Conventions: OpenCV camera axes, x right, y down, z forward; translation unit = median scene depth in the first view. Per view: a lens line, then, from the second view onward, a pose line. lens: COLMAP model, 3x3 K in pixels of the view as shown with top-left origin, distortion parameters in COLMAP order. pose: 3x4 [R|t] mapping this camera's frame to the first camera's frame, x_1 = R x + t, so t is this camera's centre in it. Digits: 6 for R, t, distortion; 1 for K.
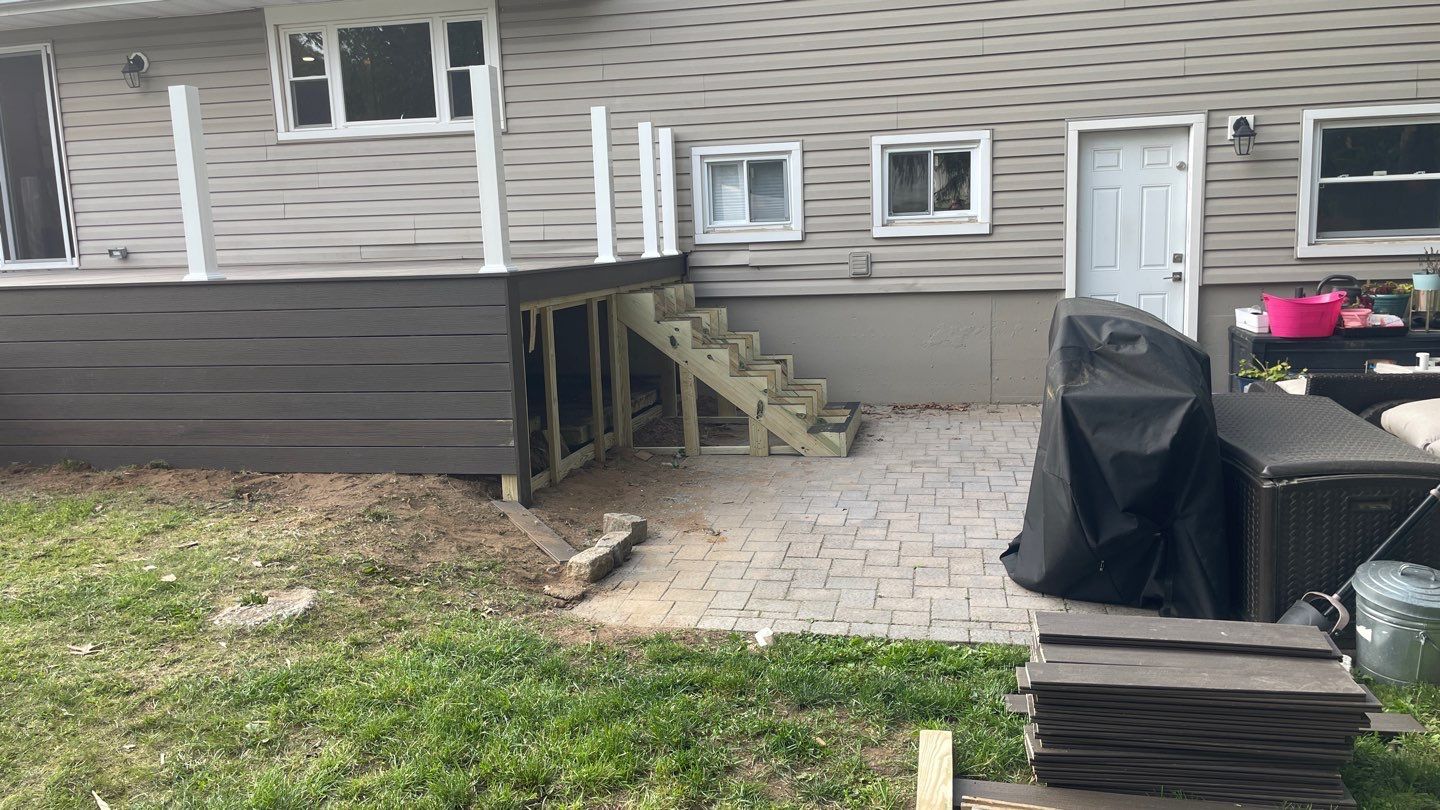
lens RADIAL K [[1086.1, 0, 720.0], [0, 1086.1, 405.0], [0, 0, 1]] dist [0.090626, -0.118300]
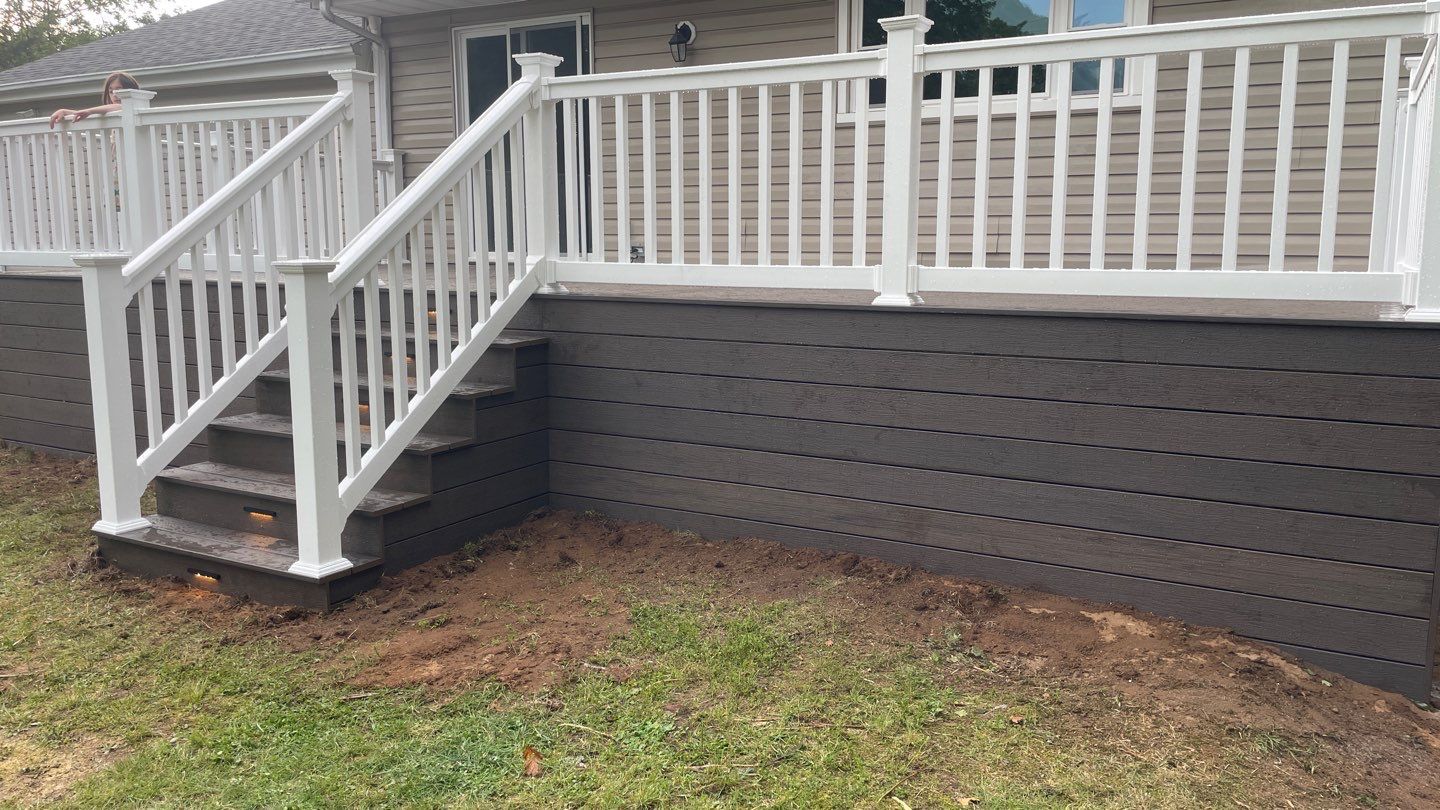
lens RADIAL K [[1091.1, 0, 723.4], [0, 1091.1, 388.5], [0, 0, 1]] dist [0.089546, -0.118202]
pose [[0.954150, 0.080415, -0.288324, -0.248707], [-0.085444, 0.996331, -0.004878, -0.031666], [0.286874, 0.029290, 0.957520, 0.205185]]
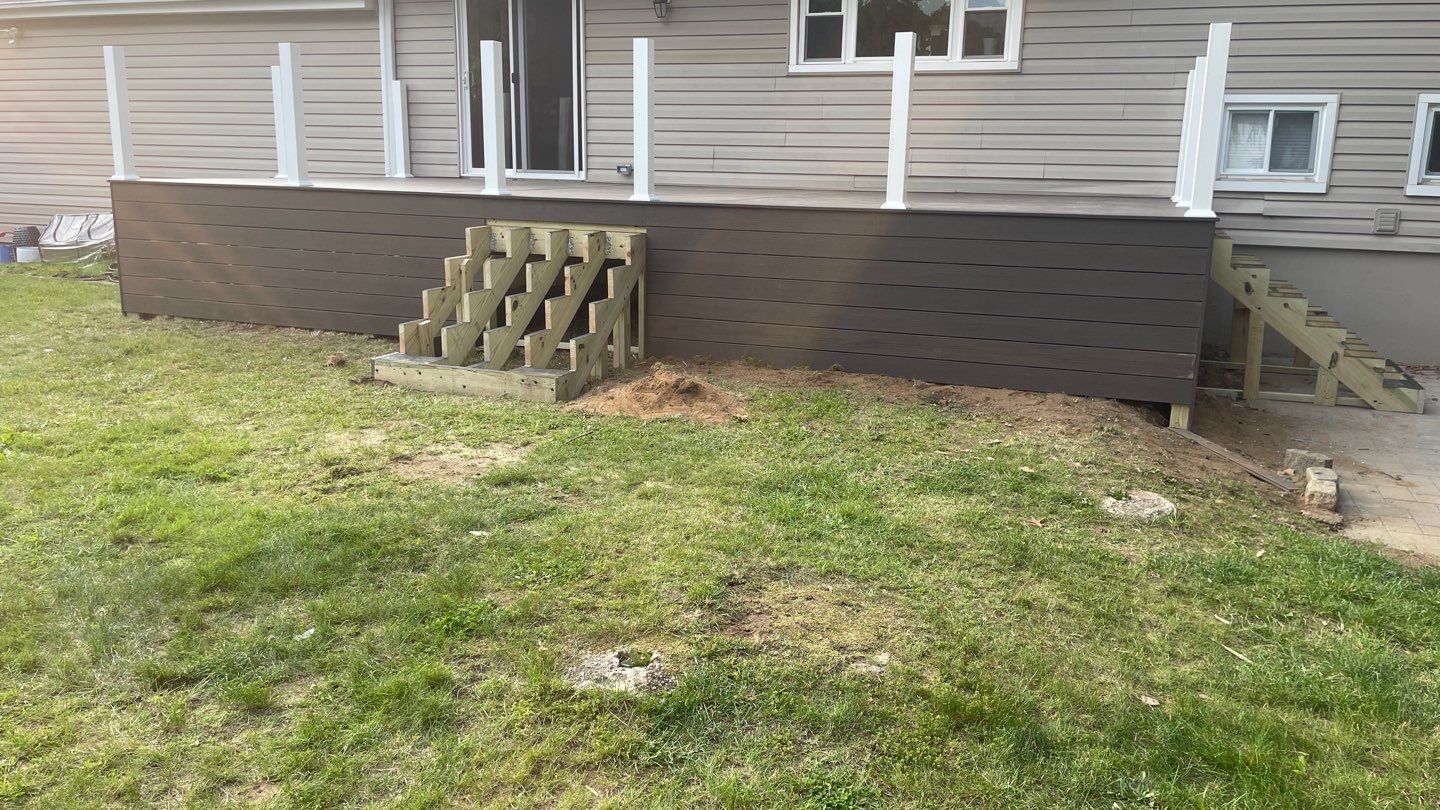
lens RADIAL K [[1094.3, 0, 724.8], [0, 1094.3, 390.7], [0, 0, 1]] dist [0.093466, -0.130255]
pose [[0.987025, 0.085527, -0.135892, -0.317439], [-0.078552, 0.995342, 0.055900, 0.015692], [0.140040, -0.044500, 0.989145, -0.097137]]
